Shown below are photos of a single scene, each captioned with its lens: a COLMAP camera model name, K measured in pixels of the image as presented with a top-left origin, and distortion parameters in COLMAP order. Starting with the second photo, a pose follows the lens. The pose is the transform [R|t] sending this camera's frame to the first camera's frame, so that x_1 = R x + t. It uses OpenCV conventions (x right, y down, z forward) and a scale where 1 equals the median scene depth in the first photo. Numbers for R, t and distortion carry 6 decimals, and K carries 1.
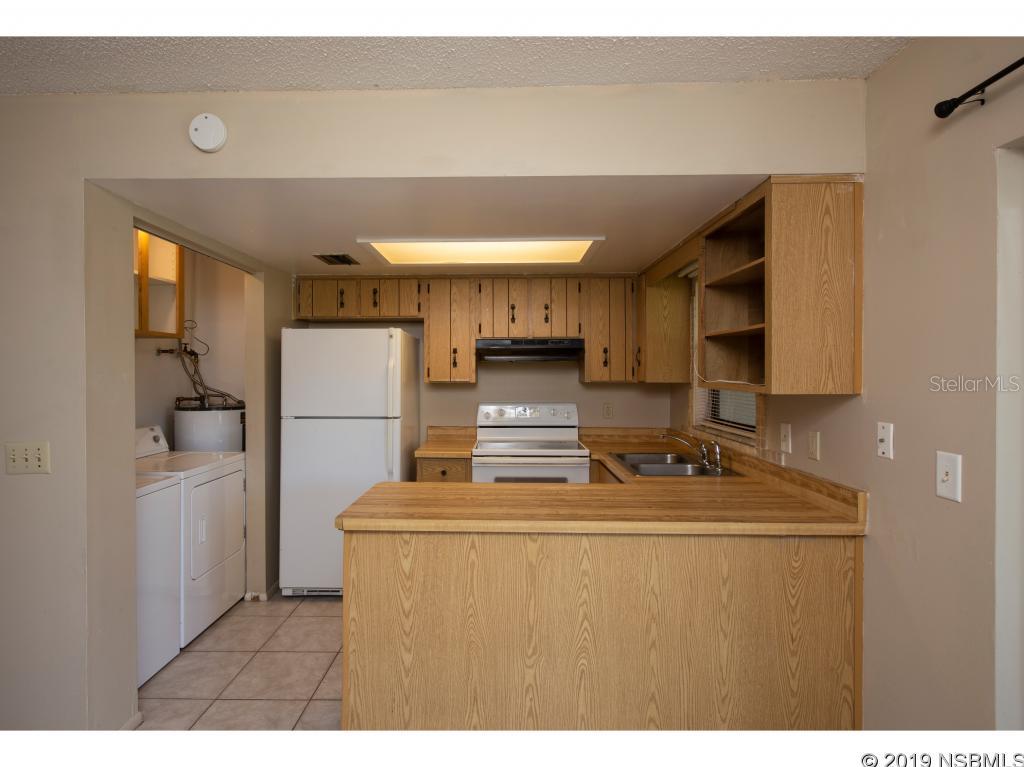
lens RADIAL K [[584.6, 0, 517.5], [0, 584.6, 373.8], [0, 0, 1]] dist [0.005961, -0.000547]
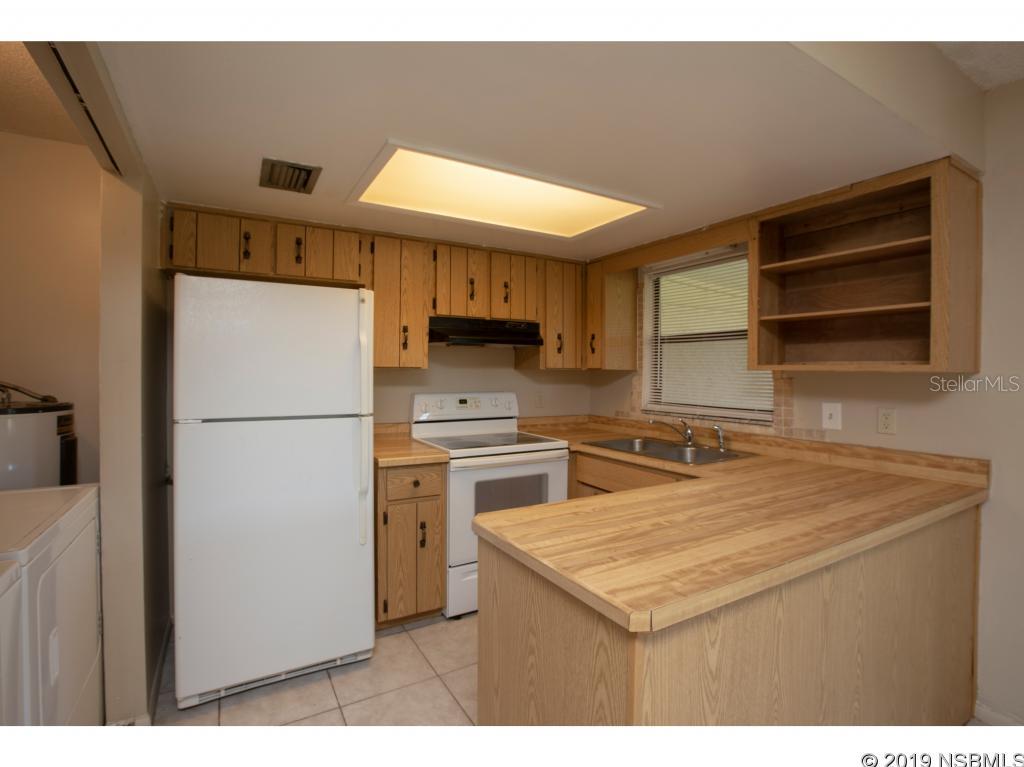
lens RADIAL K [[478.4, 0, 515.6], [0, 478.4, 372.5], [0, 0, 1]] dist [-0.038063, 0.005786]
pose [[0.858666, 0.003657, 0.512523, -0.313527], [-0.002801, 0.999993, -0.002442, 0.021562], [-0.512529, 0.000662, 0.858670, 0.361521]]
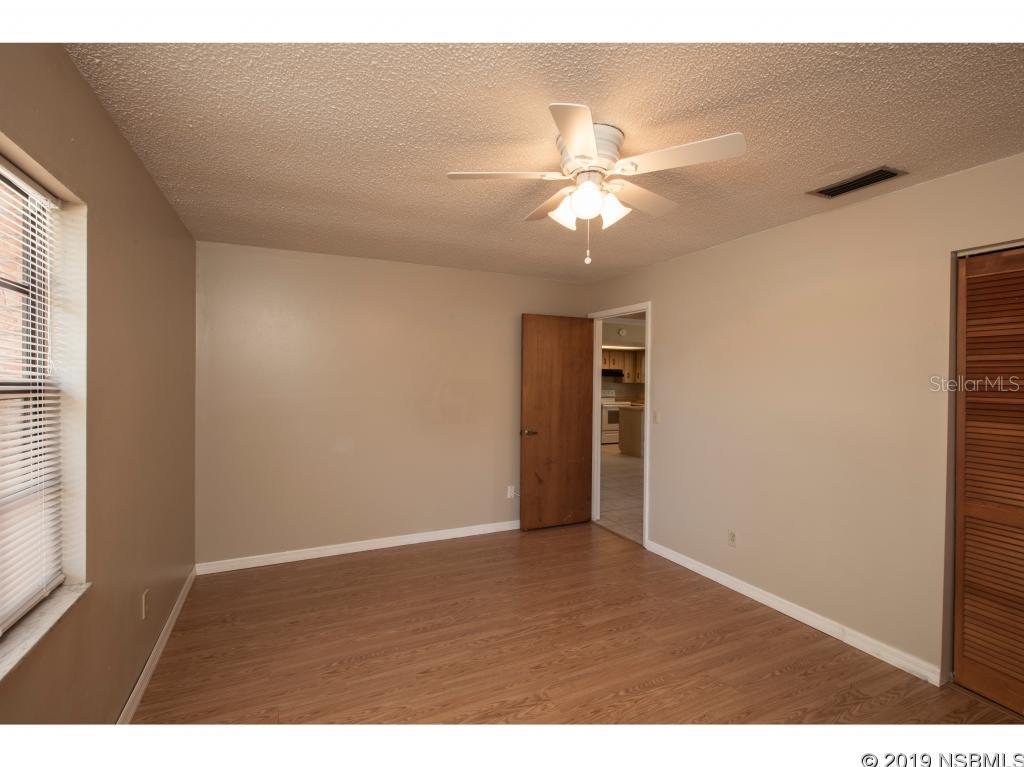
lens RADIAL K [[478.4, 0, 511.9], [0, 478.4, 382.1], [0, 0, 1]] dist [-0.038063, 0.005786]
pose [[0.900948, 0.002589, 0.433919, -1.618418], [-0.001730, 0.999996, -0.002374, 0.016836], [-0.433923, 0.001388, 0.900949, -1.155263]]
